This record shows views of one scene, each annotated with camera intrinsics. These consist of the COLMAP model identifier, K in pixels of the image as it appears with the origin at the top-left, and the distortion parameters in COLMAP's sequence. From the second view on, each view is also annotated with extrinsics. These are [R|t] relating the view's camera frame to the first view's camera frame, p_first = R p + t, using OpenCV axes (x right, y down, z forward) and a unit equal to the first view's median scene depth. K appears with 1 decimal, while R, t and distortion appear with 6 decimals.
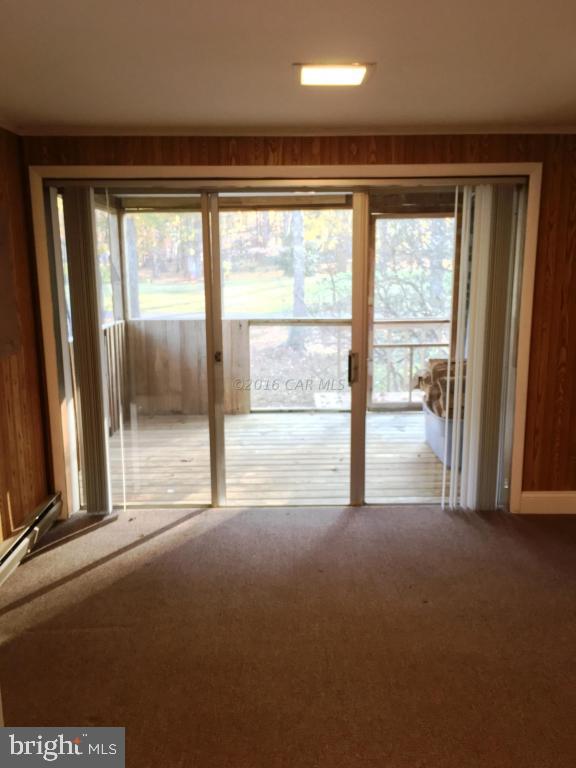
lens RADIAL K [[659.4, 0, 288.0], [0, 659.4, 384.0], [0, 0, 1]] dist [0.058623, -0.005563]
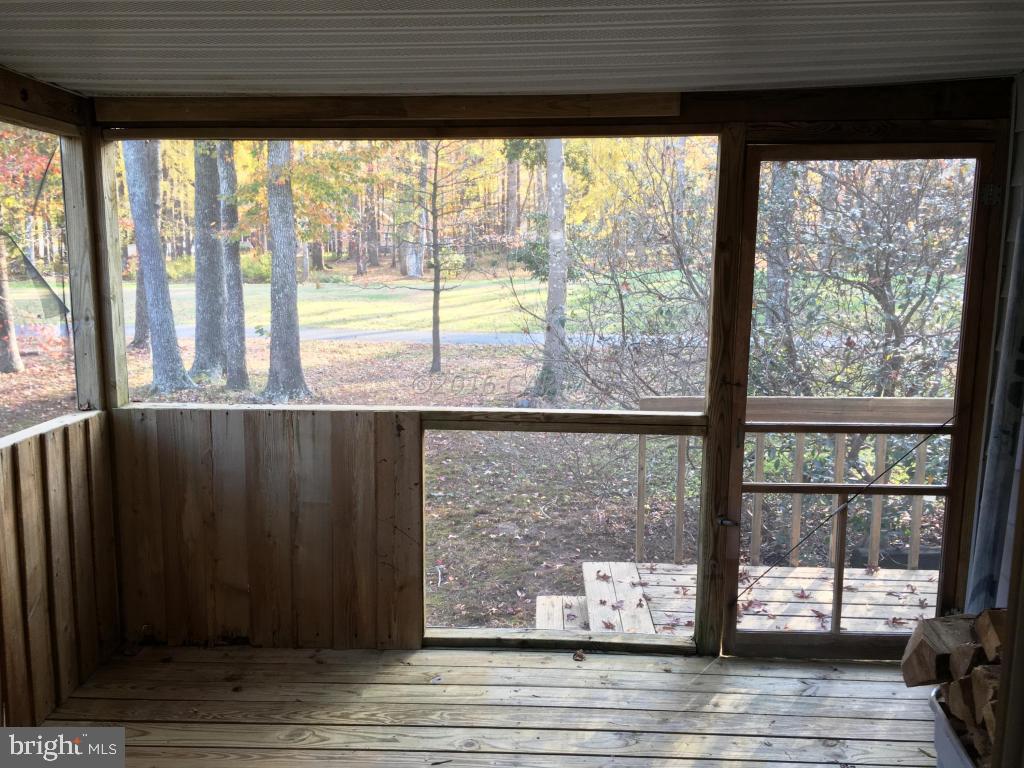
lens RADIAL K [[879.2, 0, 512.0], [0, 879.2, 384.0], [0, 0, 1]] dist [0.058623, -0.005563]
pose [[0.999246, 0.019979, -0.033284, 0.012178], [-0.021169, 0.999135, -0.035784, -0.106700], [0.032540, 0.036461, 0.998805, 0.528886]]
